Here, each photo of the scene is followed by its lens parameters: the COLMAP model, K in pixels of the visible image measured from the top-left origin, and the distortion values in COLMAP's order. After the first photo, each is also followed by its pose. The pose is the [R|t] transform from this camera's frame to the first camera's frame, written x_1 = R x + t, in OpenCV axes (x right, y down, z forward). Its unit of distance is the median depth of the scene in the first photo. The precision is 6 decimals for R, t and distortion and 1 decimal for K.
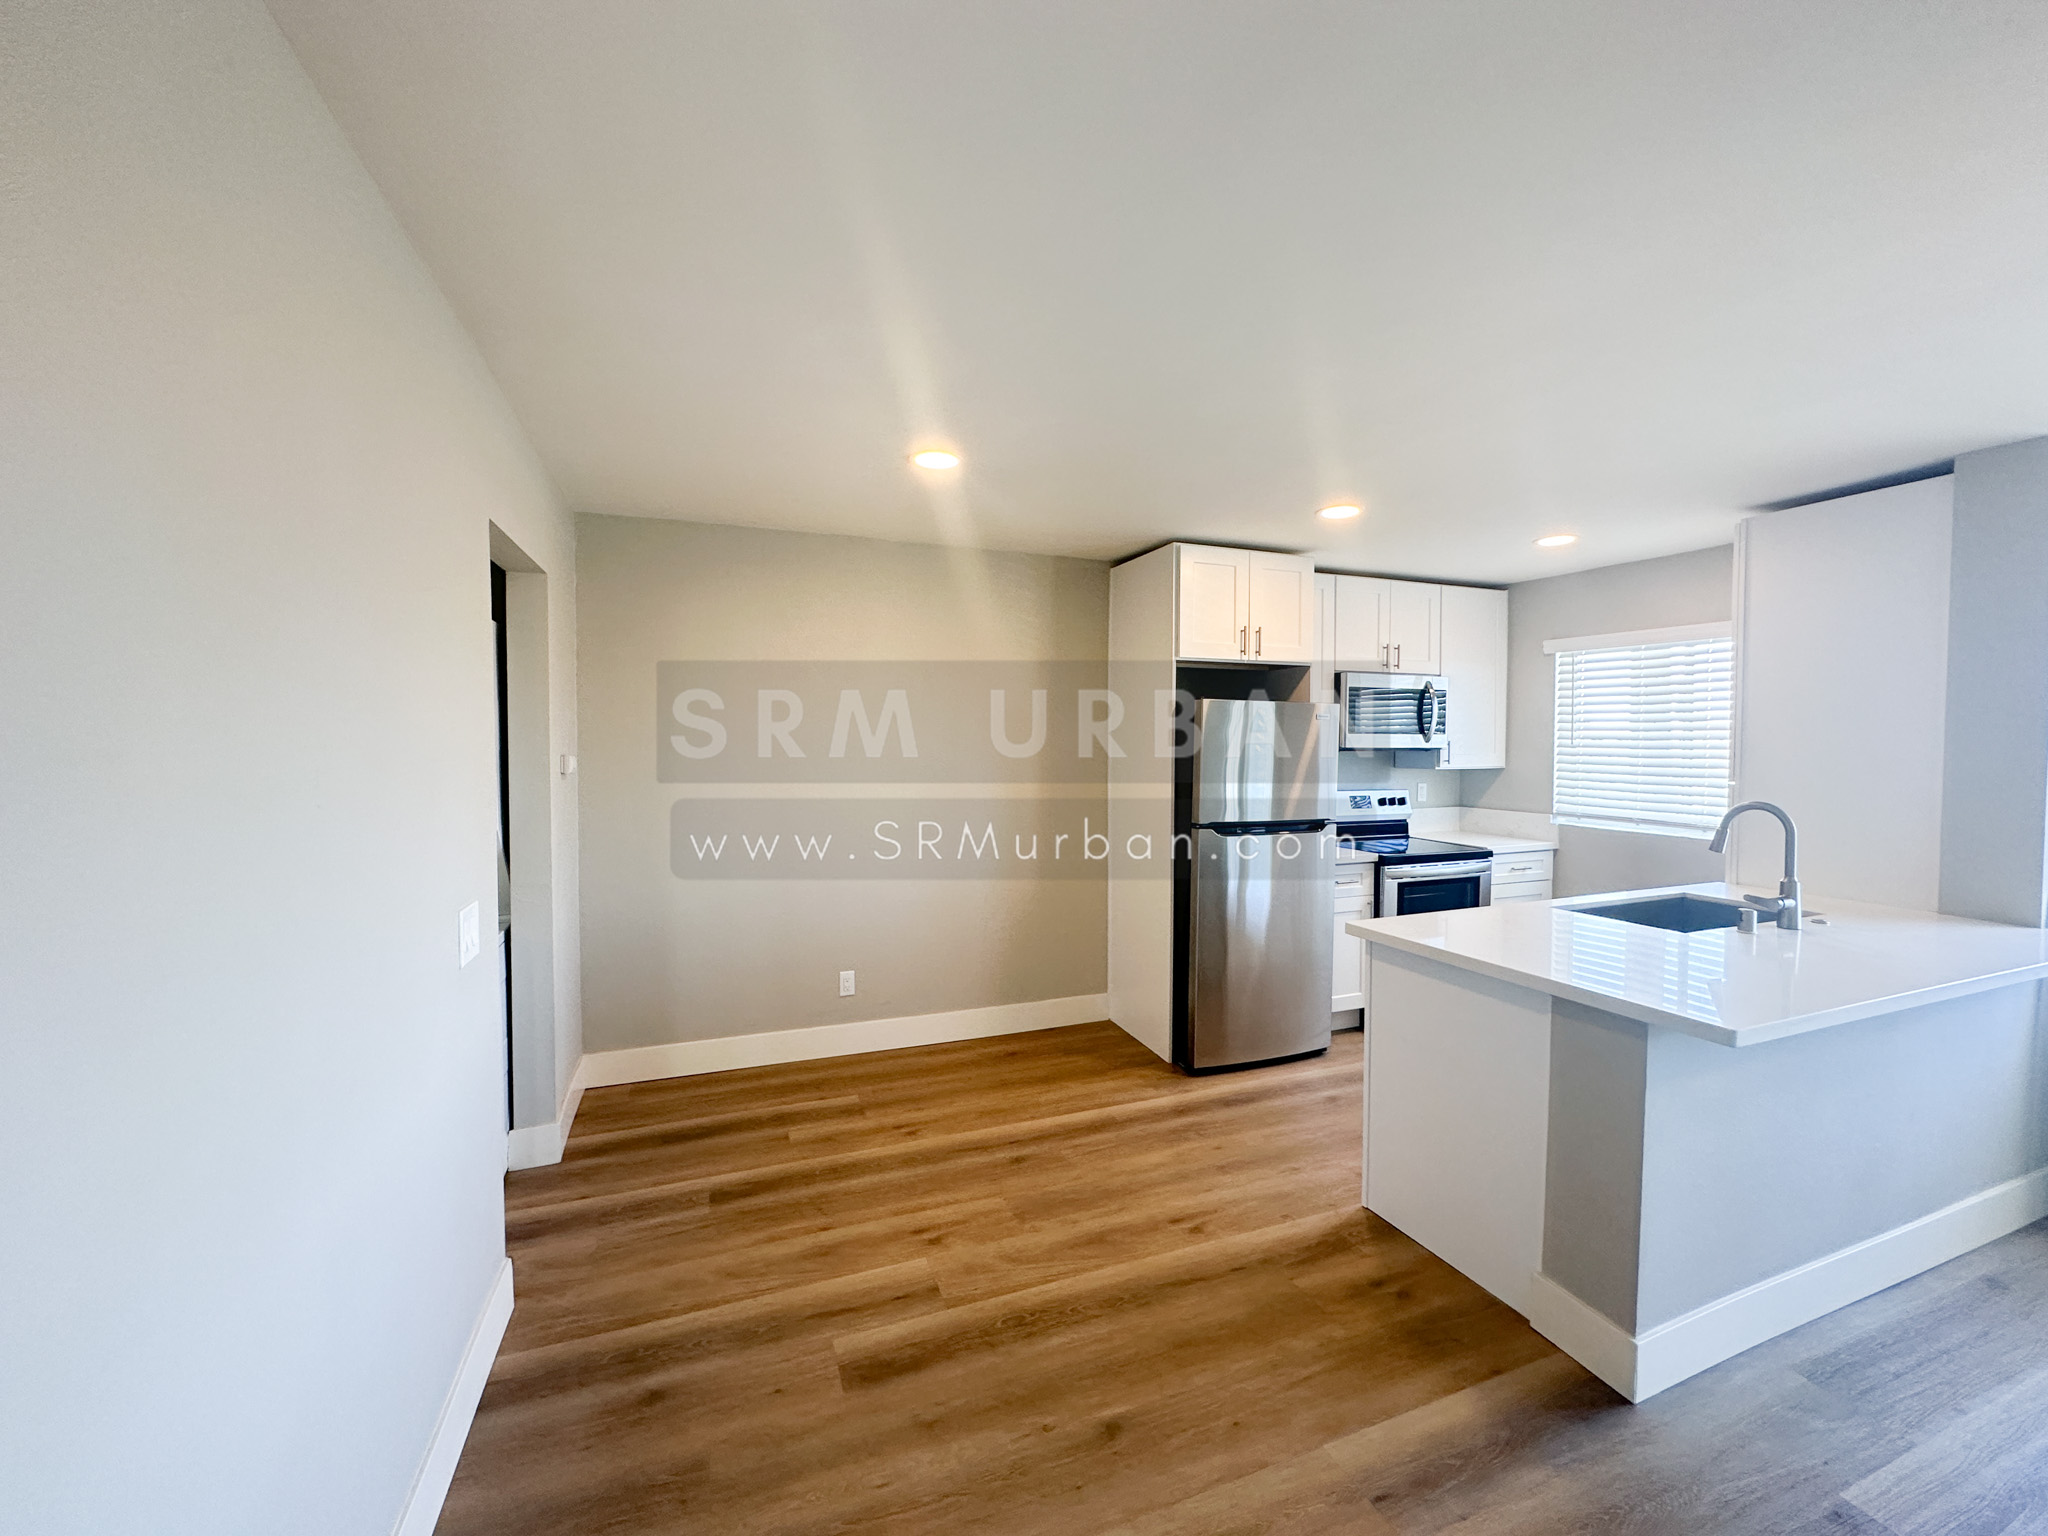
lens RADIAL K [[816.7, 0, 1023.2], [0, 816.7, 763.8], [0, 0, 1]] dist [-0.001961, 0.000423]
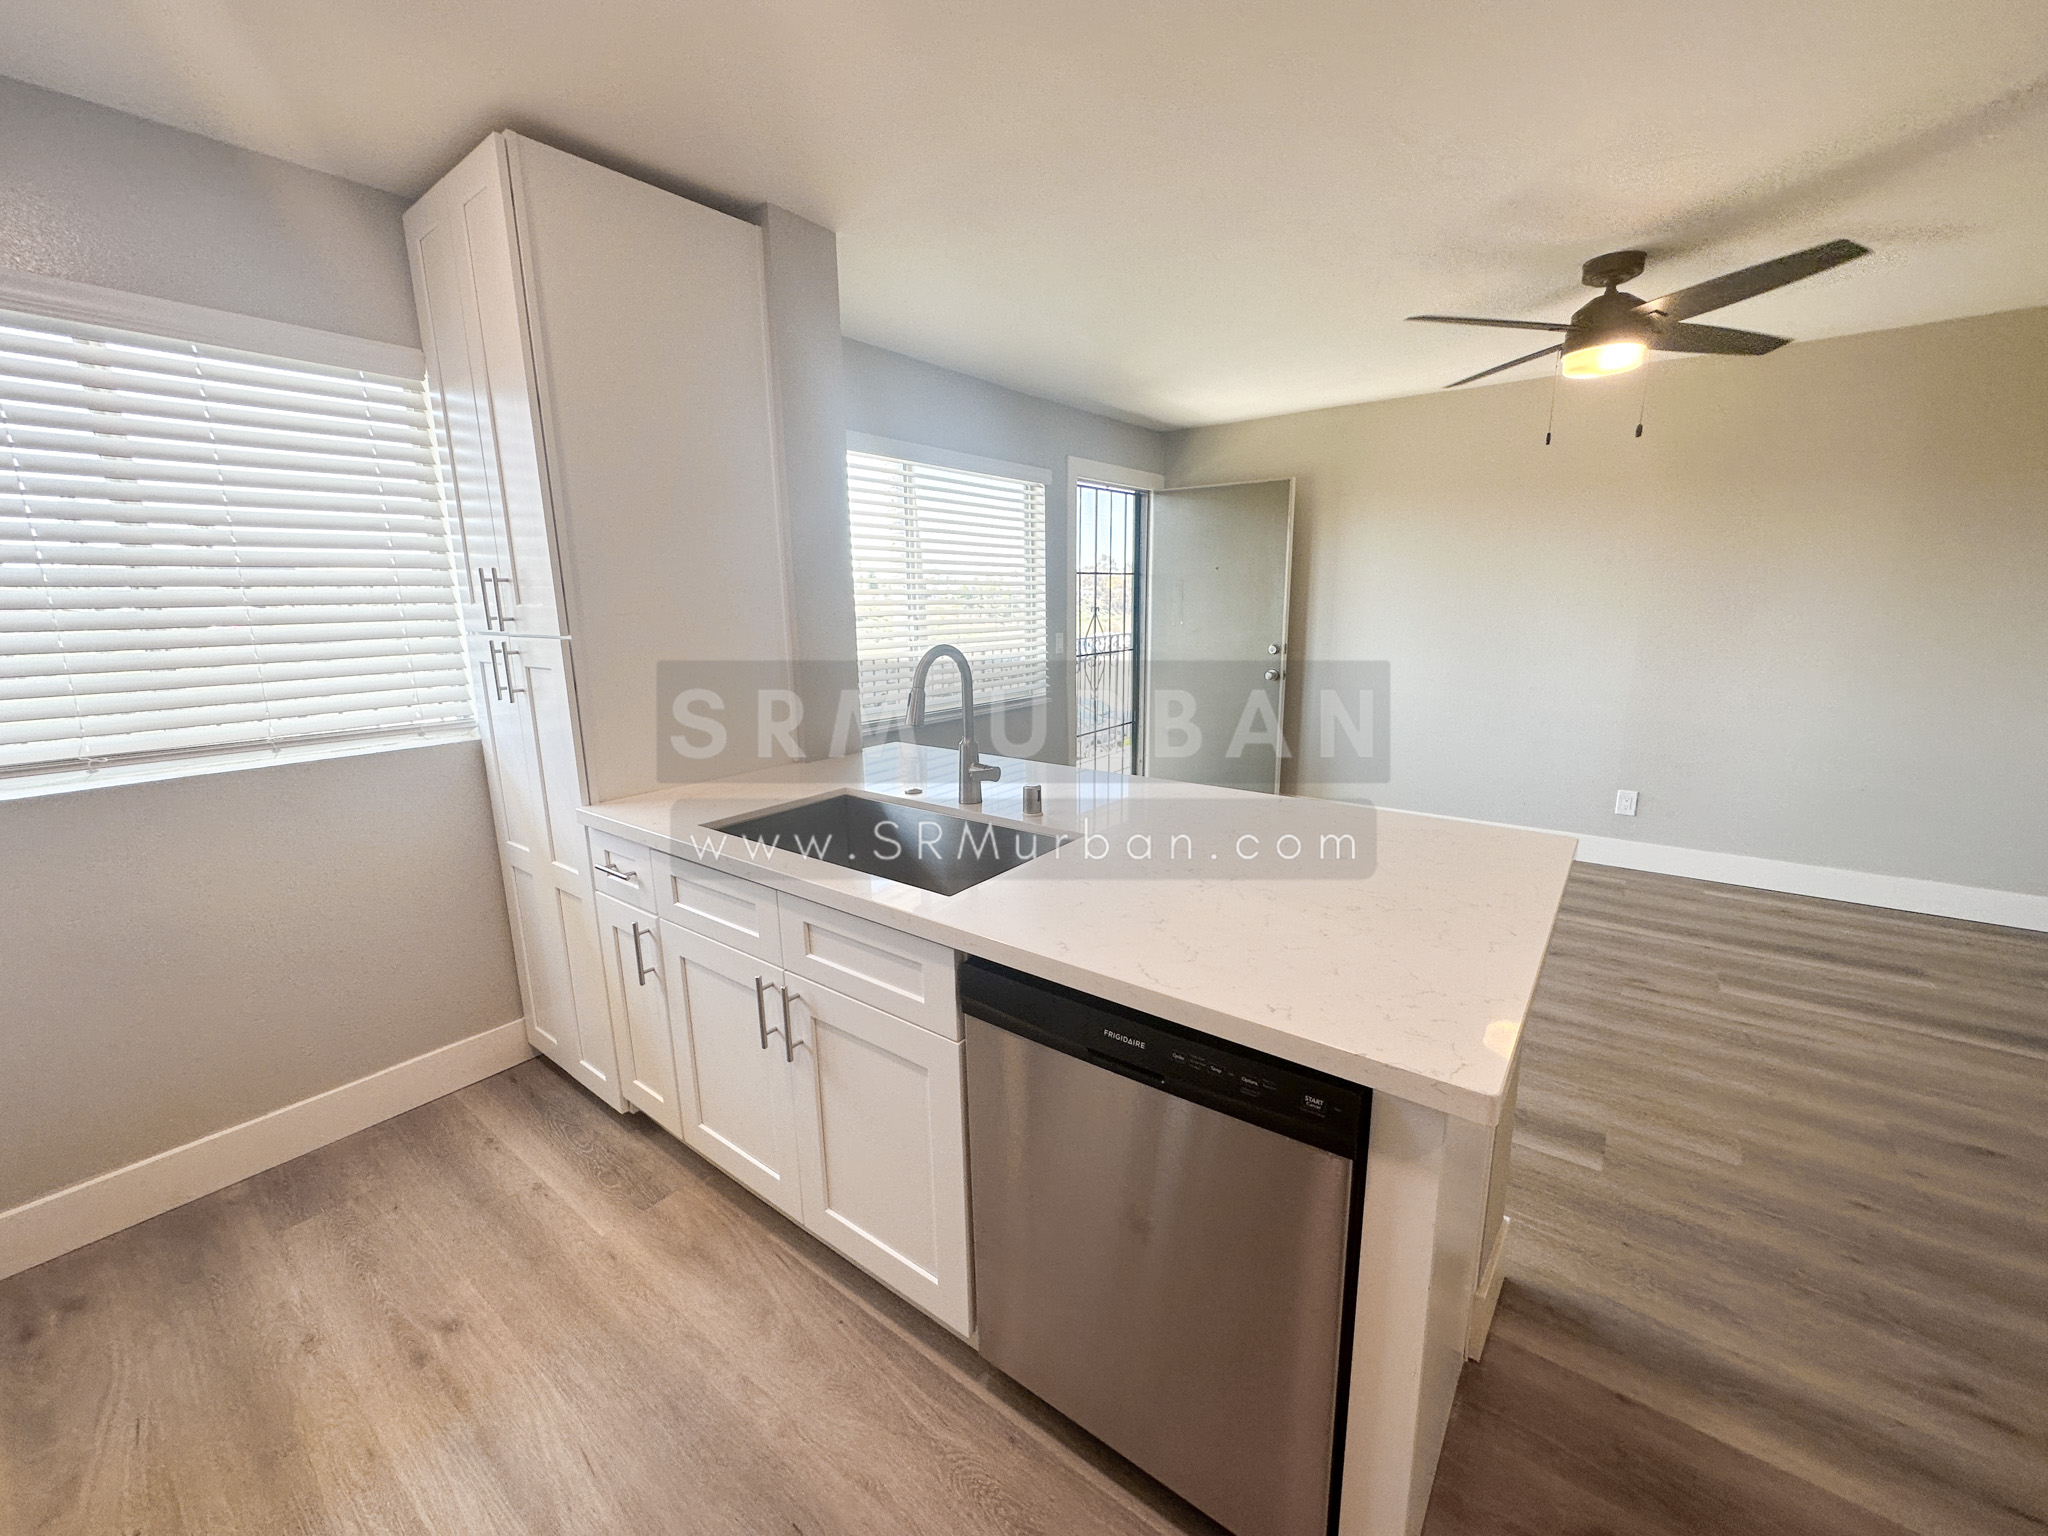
lens RADIAL K [[816.7, 0, 1023.2], [0, 816.7, 763.8], [0, 0, 1]] dist [-0.001961, 0.000423]
pose [[-0.516579, -0.174344, 0.838302, 0.152978], [0.038613, 0.973311, 0.226217, -0.005687], [-0.855369, 0.149229, -0.496060, 0.799662]]
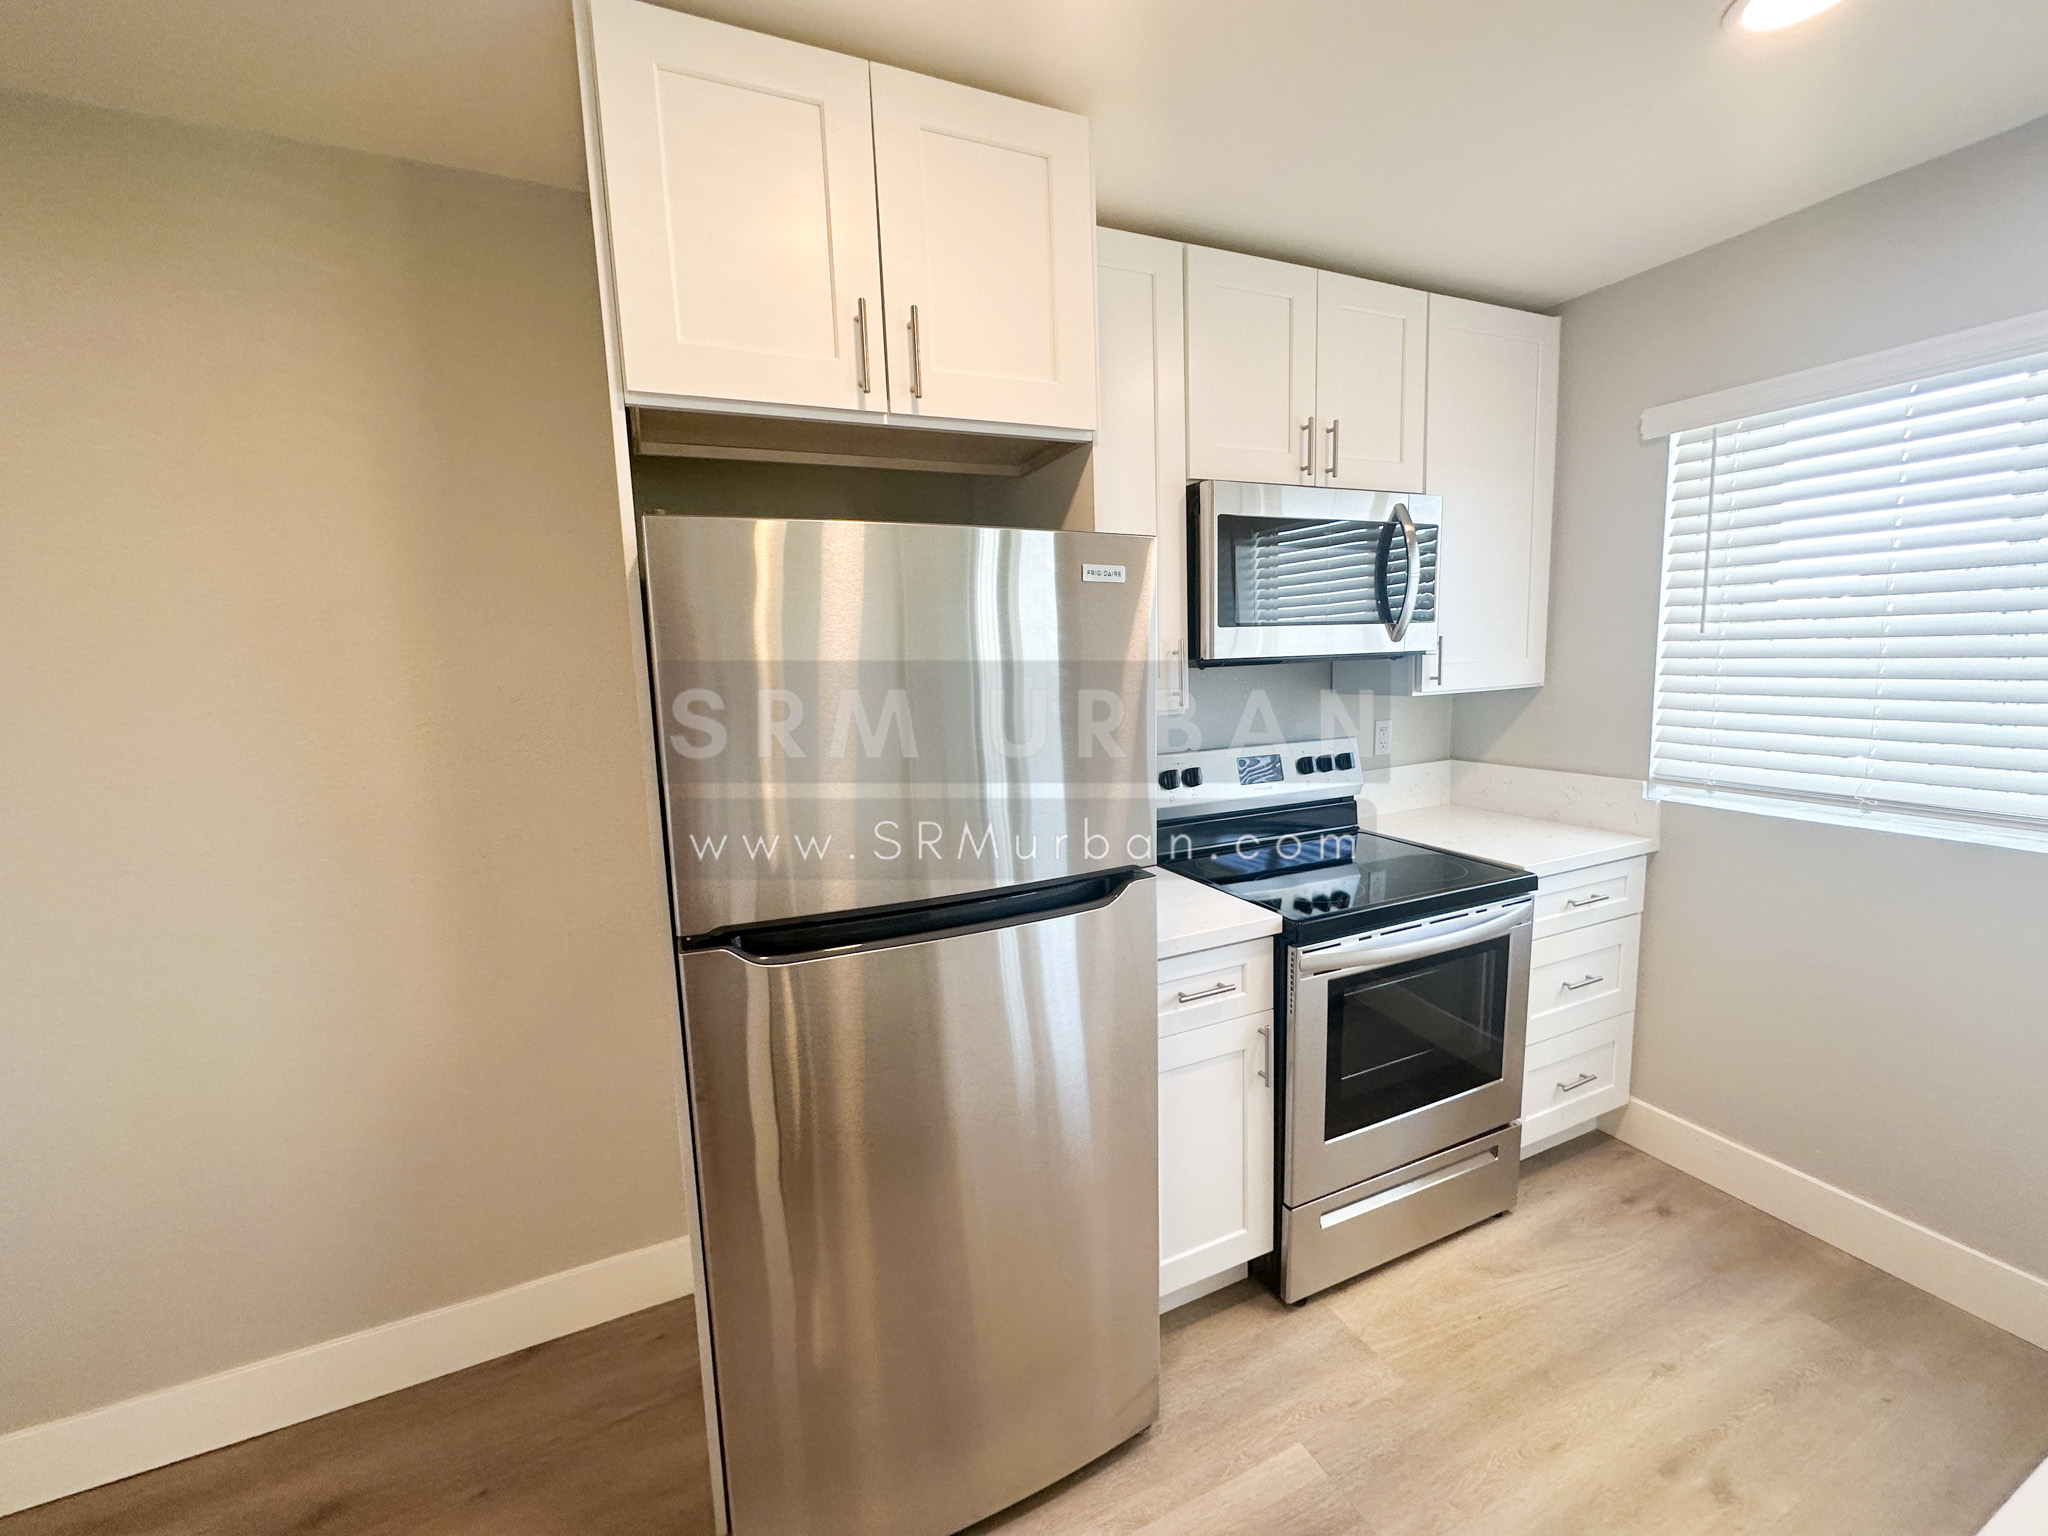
lens RADIAL K [[816.7, 0, 1023.2], [0, 816.7, 763.8], [0, 0, 1]] dist [-0.001961, 0.000423]
pose [[0.998066, -0.043505, 0.044404, 0.281774], [0.038788, 0.994021, 0.102070, -0.013376], [-0.048580, -0.100150, 0.993786, 0.588672]]
